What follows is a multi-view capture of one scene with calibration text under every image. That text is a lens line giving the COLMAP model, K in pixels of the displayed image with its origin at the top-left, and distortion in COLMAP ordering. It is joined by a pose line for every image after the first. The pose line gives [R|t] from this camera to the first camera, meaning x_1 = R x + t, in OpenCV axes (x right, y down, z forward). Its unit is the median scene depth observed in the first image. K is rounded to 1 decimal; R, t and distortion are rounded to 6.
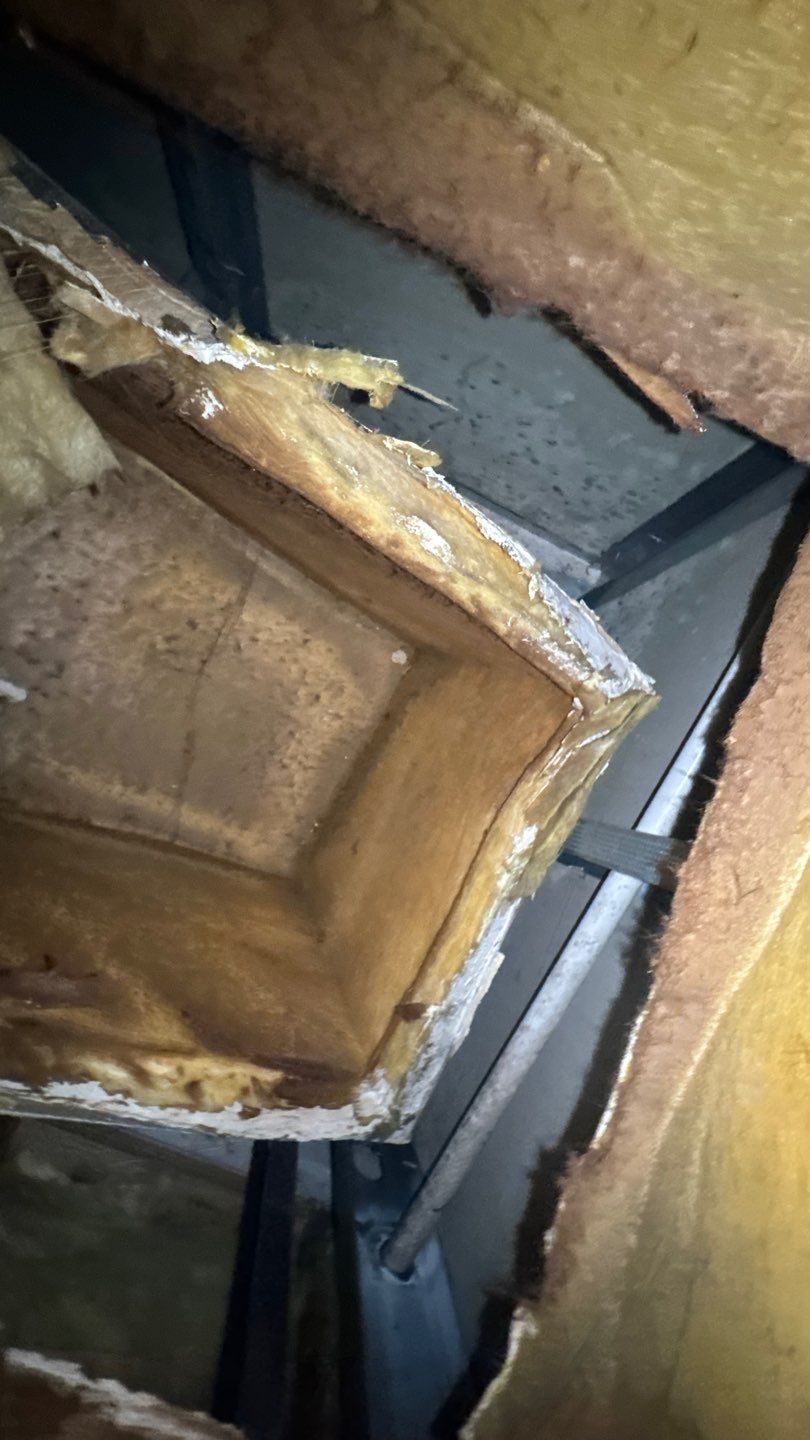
lens RADIAL K [[576.1, 0, 404.9], [0, 576.1, 720.6], [0, 0, 1]] dist [-0.004938, 0.001145]
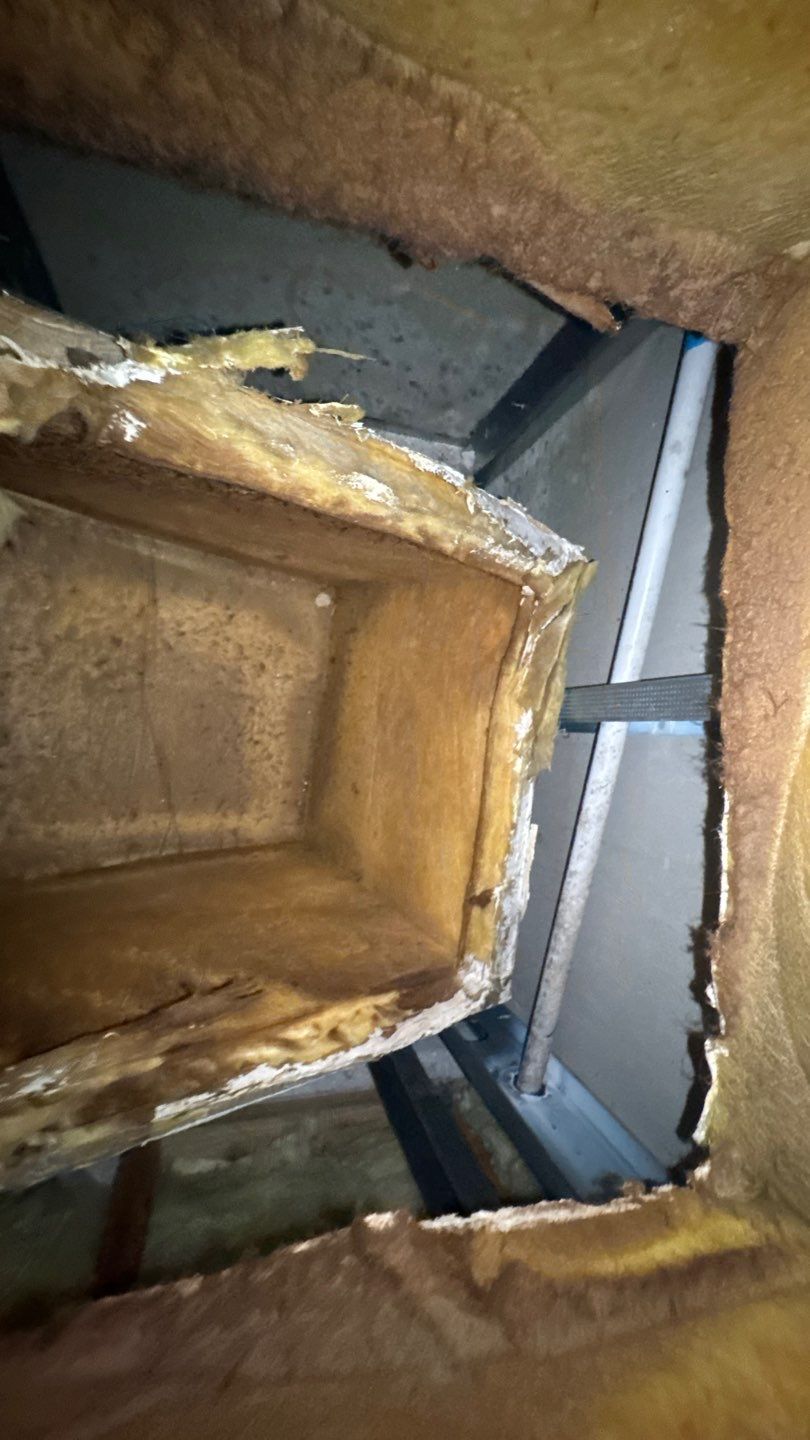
lens RADIAL K [[576.1, 0, 404.9], [0, 576.1, 720.6], [0, 0, 1]] dist [-0.004938, 0.001145]
pose [[0.924310, -0.360536, 0.125155, -0.154797], [0.338179, 0.925740, 0.169236, -0.073483], [-0.176877, -0.114102, 0.977597, -0.055644]]
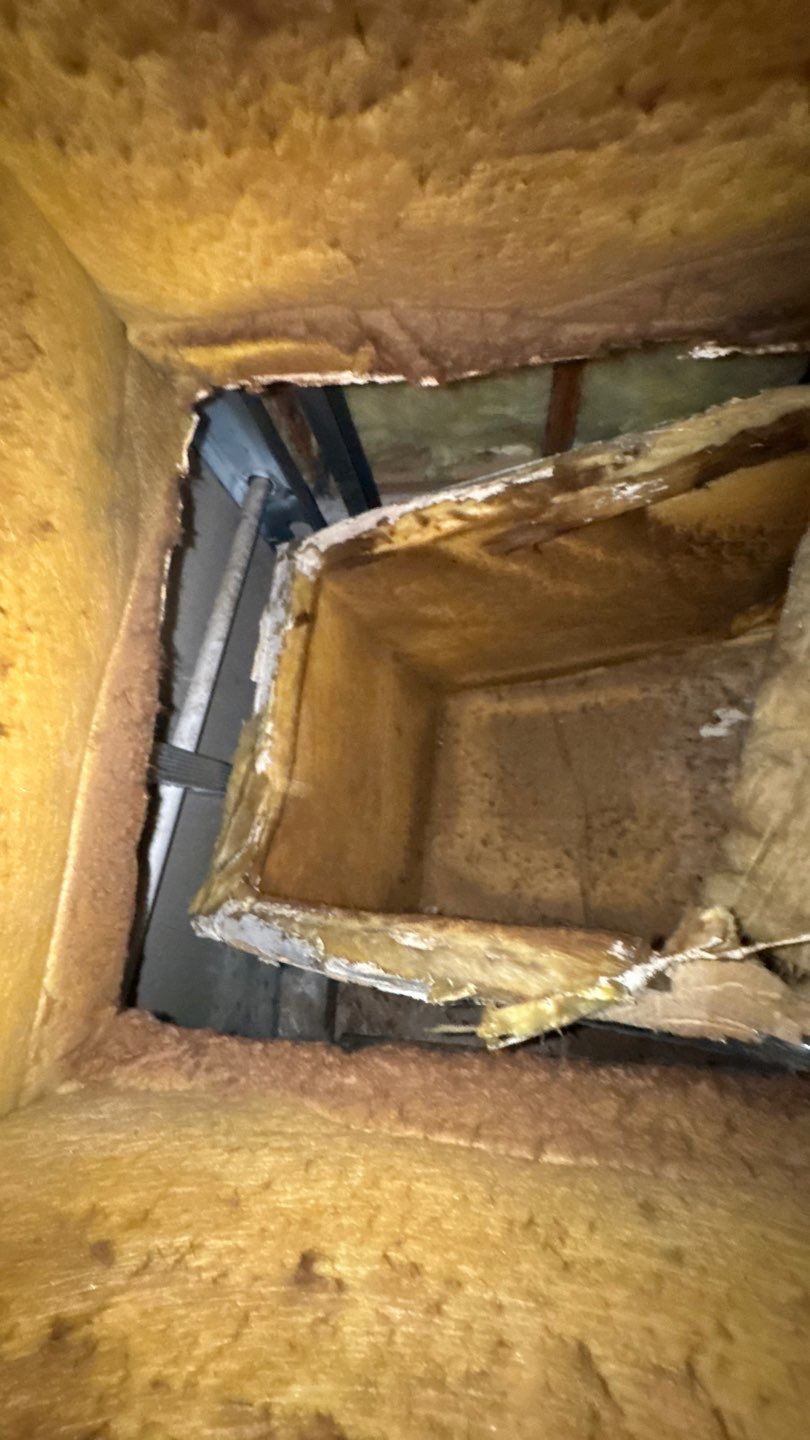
lens RADIAL K [[578.4, 0, 406.2], [0, 578.4, 719.5], [0, 0, 1]] dist [0.001354, 0.000637]
pose [[-0.924438, 0.369746, -0.093291, 0.002053], [-0.379271, -0.866089, 0.325642, -0.259995], [0.039606, 0.336418, 0.940879, -0.223258]]
